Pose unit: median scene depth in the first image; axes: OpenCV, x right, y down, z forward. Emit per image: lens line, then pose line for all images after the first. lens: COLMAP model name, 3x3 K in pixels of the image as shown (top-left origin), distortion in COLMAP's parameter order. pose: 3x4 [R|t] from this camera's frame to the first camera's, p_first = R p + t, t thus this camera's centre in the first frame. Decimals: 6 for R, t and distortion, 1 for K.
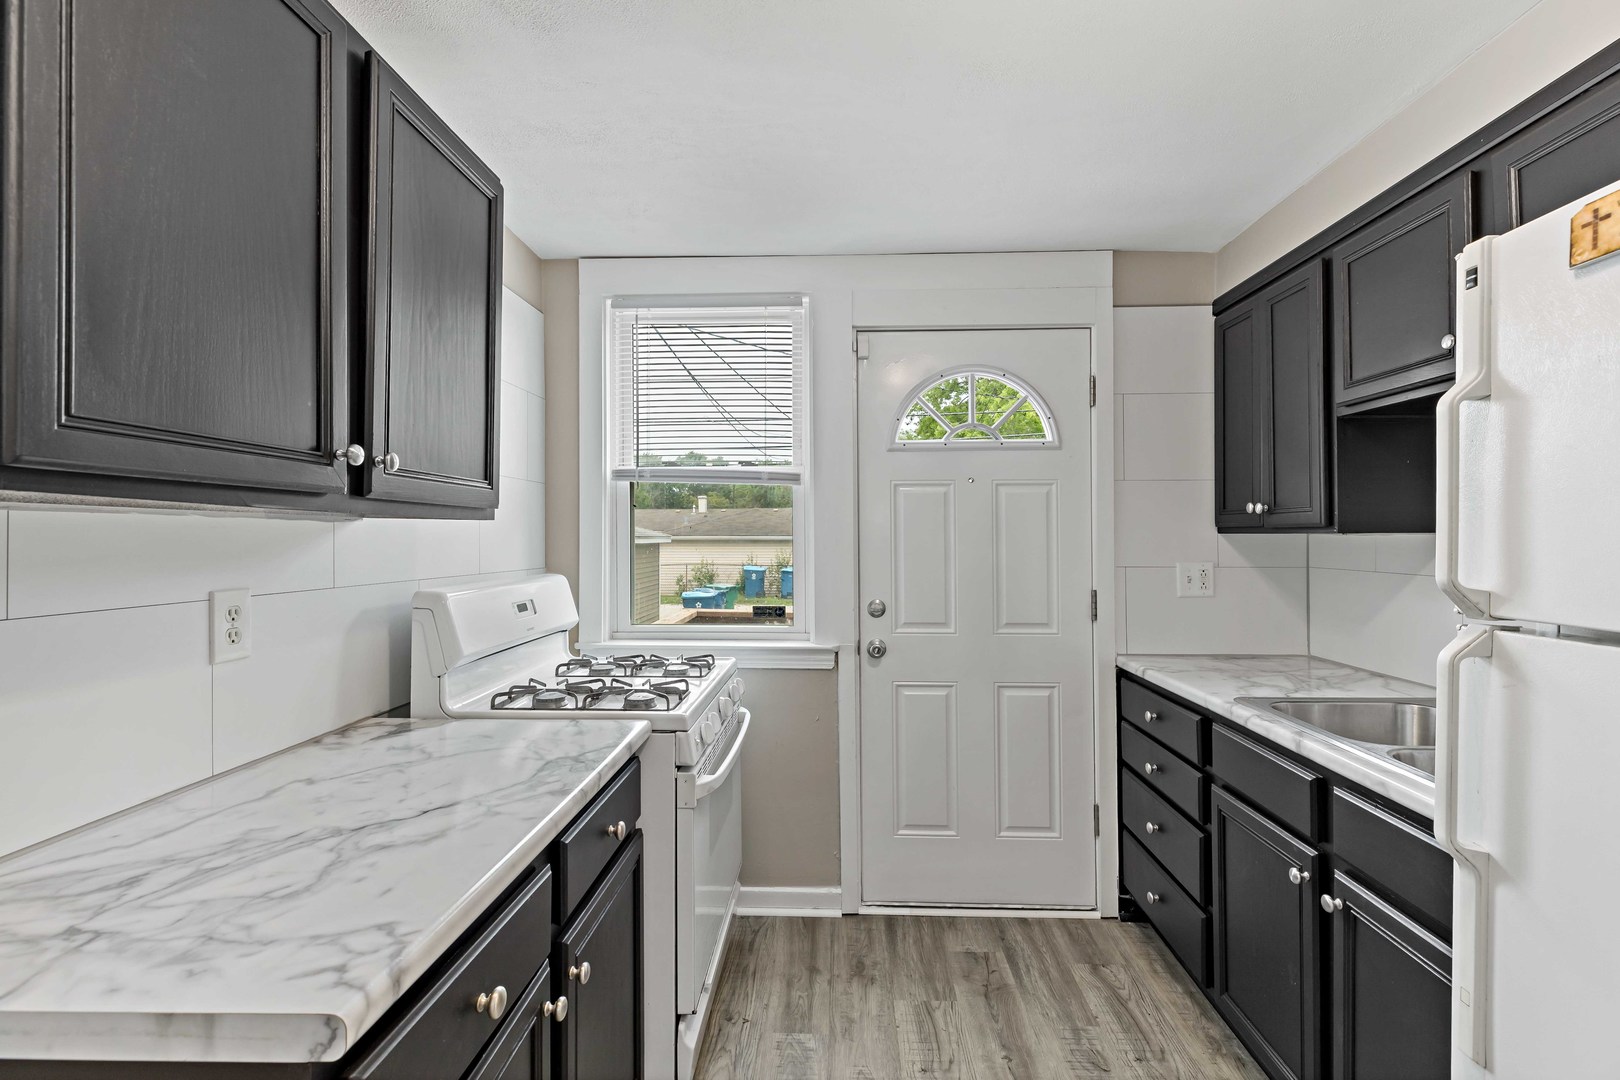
lens RADIAL K [[731.2, 0, 813.4], [0, 731.2, 535.4], [0, 0, 1]] dist [0.005232, -0.000690]
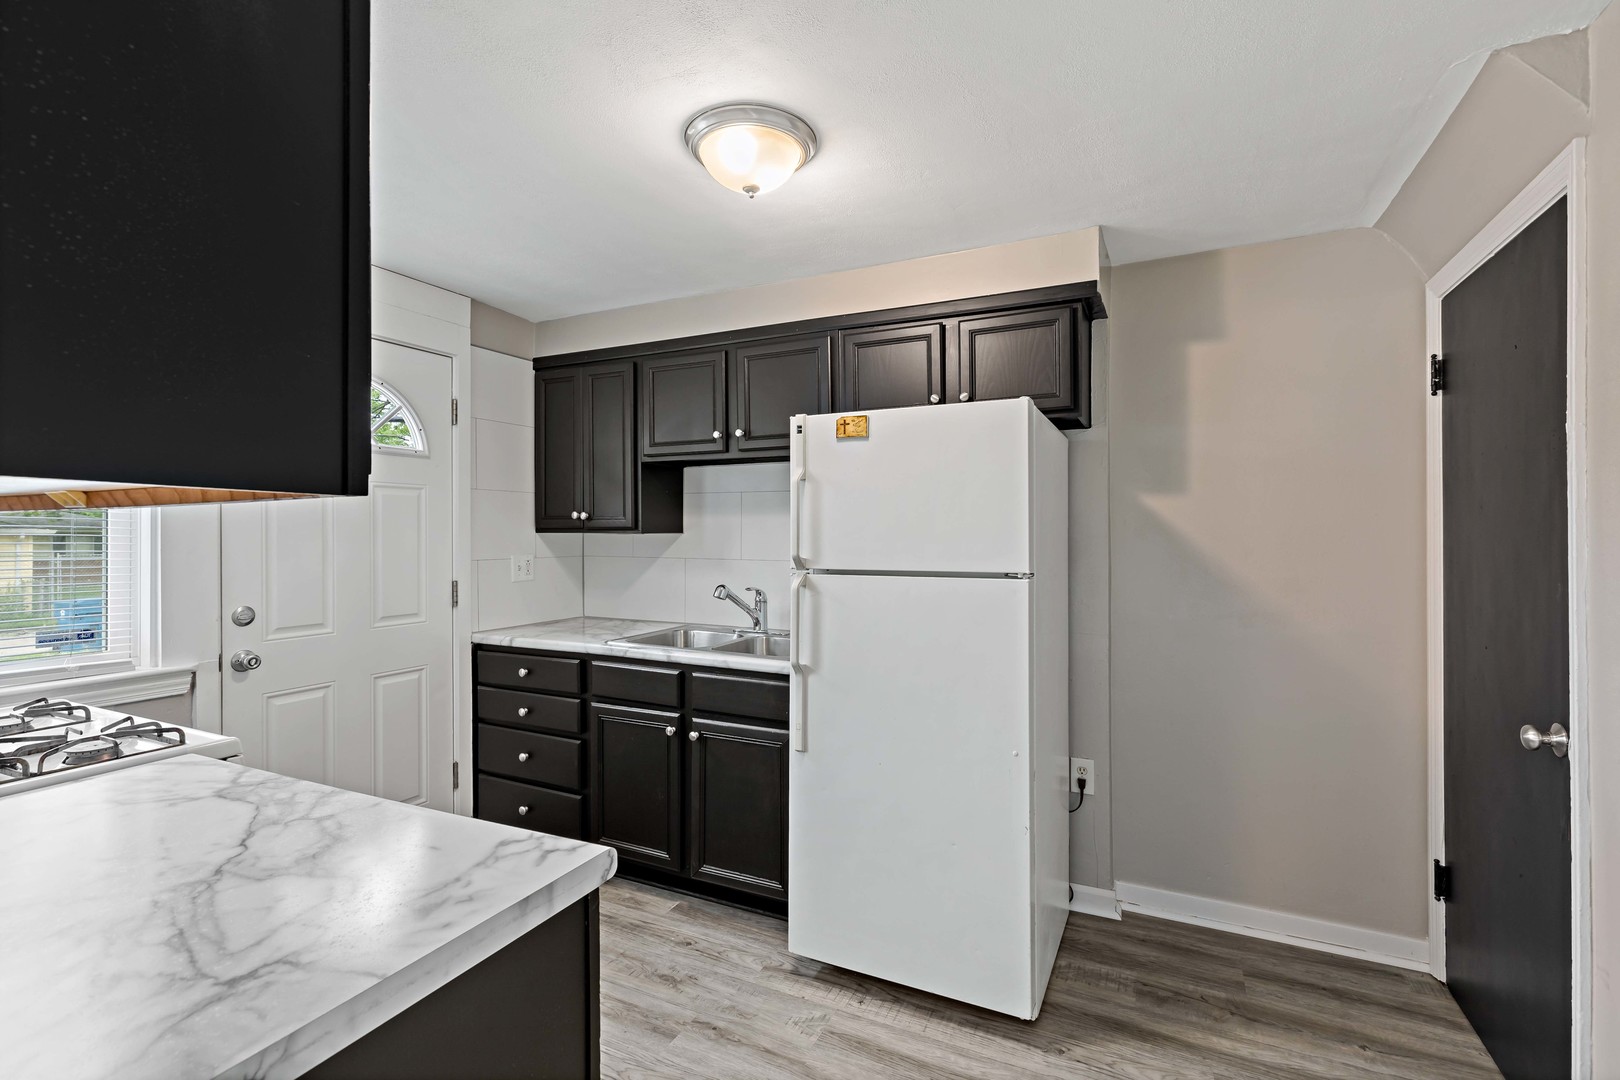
lens RADIAL K [[731.2, 0, 814.0], [0, 731.2, 534.5], [0, 0, 1]] dist [0.005232, -0.000690]
pose [[0.402161, -0.001834, 0.915567, -0.615522], [-0.001726, 0.999995, 0.002761, -0.005599], [-0.915567, -0.002690, 0.402156, -0.005906]]
